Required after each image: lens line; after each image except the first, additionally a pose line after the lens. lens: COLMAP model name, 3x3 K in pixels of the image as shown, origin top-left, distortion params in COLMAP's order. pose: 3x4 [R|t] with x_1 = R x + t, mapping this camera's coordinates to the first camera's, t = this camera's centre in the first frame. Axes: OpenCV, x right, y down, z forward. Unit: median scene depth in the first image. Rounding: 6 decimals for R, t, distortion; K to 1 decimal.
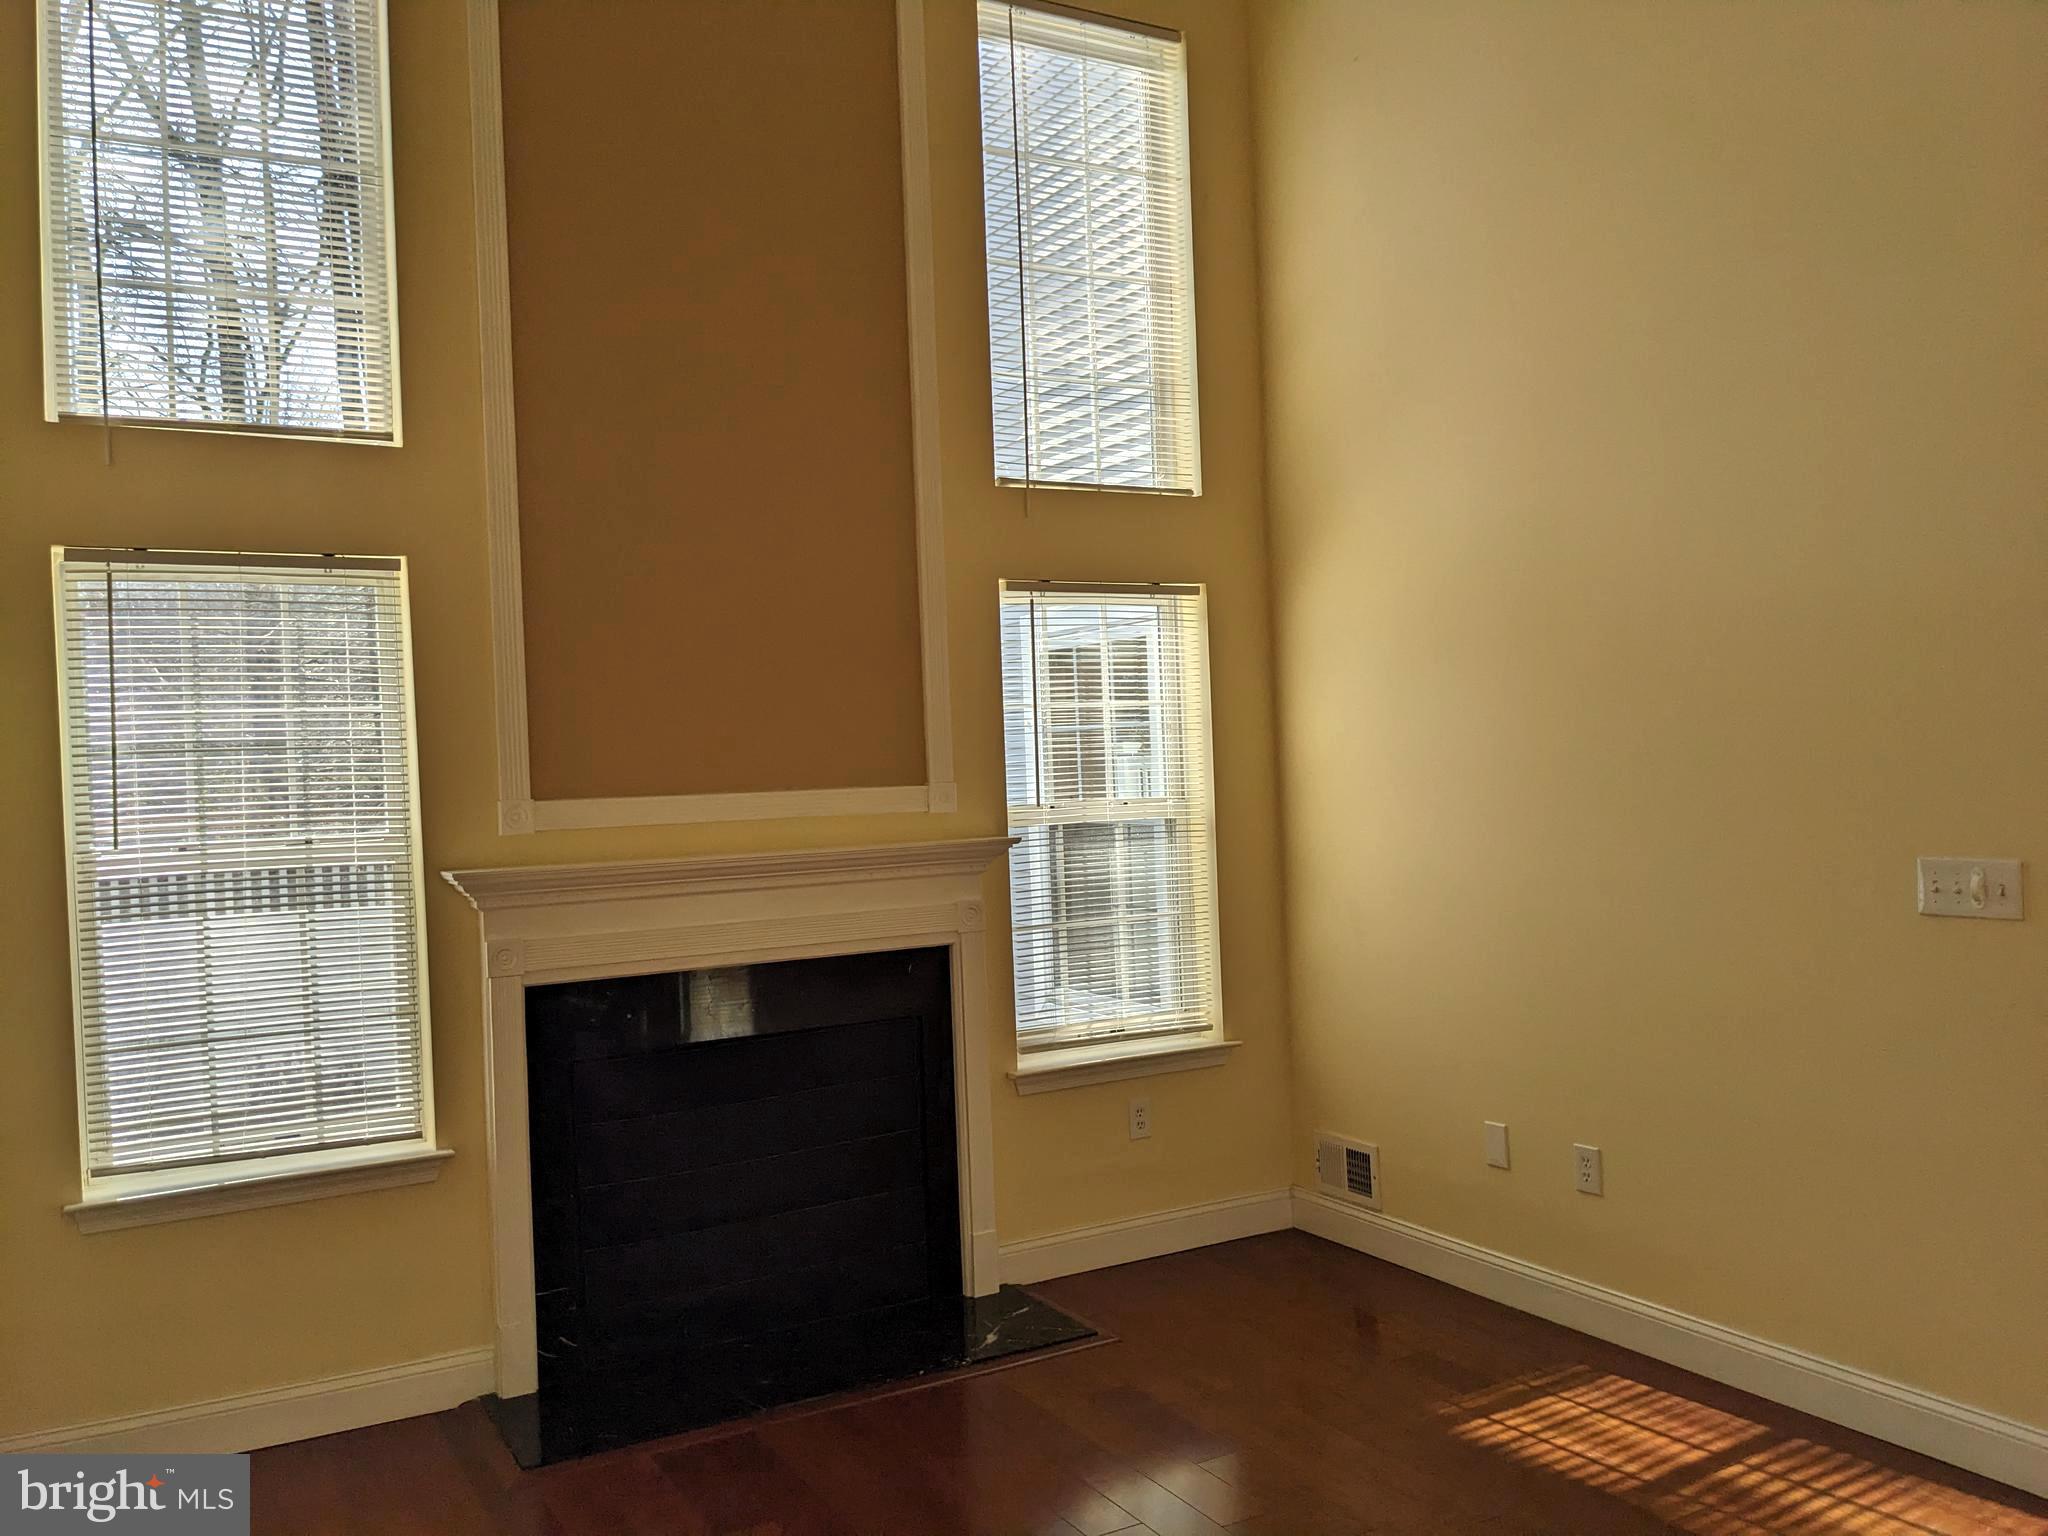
lens RADIAL K [[1756.5, 0, 1025.9], [0, 1756.5, 805.0], [0, 0, 1]] dist [0.116458, -0.208045]
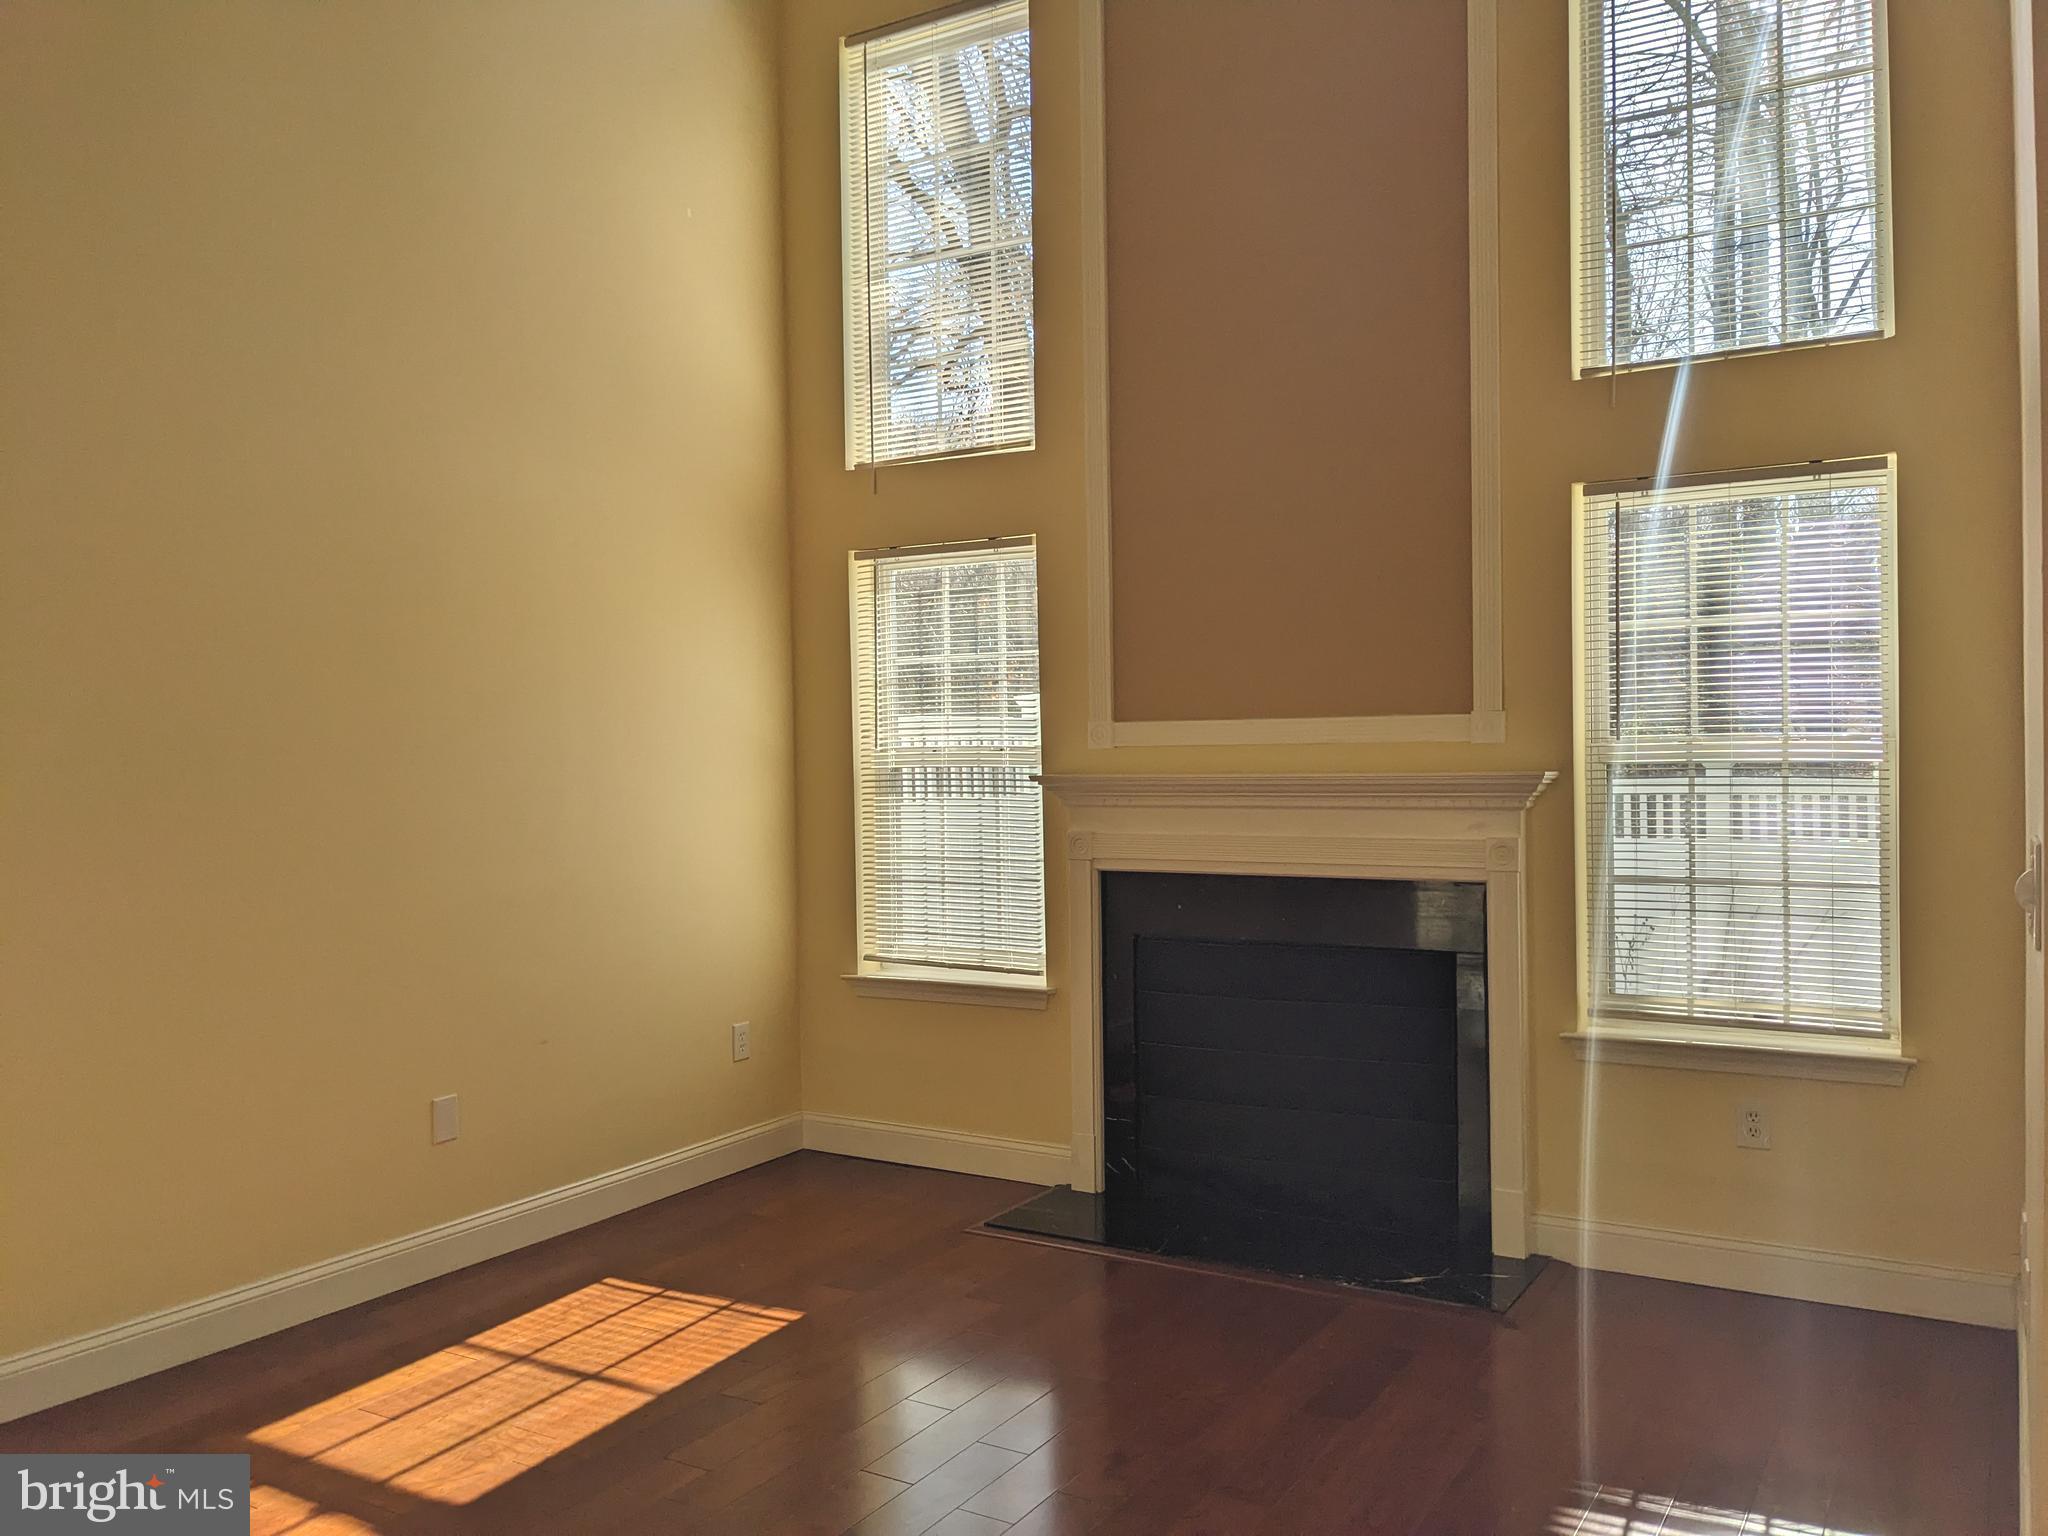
lens RADIAL K [[1615.2, 0, 1024.0], [0, 1615.2, 768.0], [0, 0, 1]] dist [0.107693, -0.147328]
pose [[0.473675, 0.051799, -0.879175, 0.696228], [-0.009063, 0.998503, 0.053946, -0.031102], [0.880653, -0.017585, 0.473436, 0.418642]]
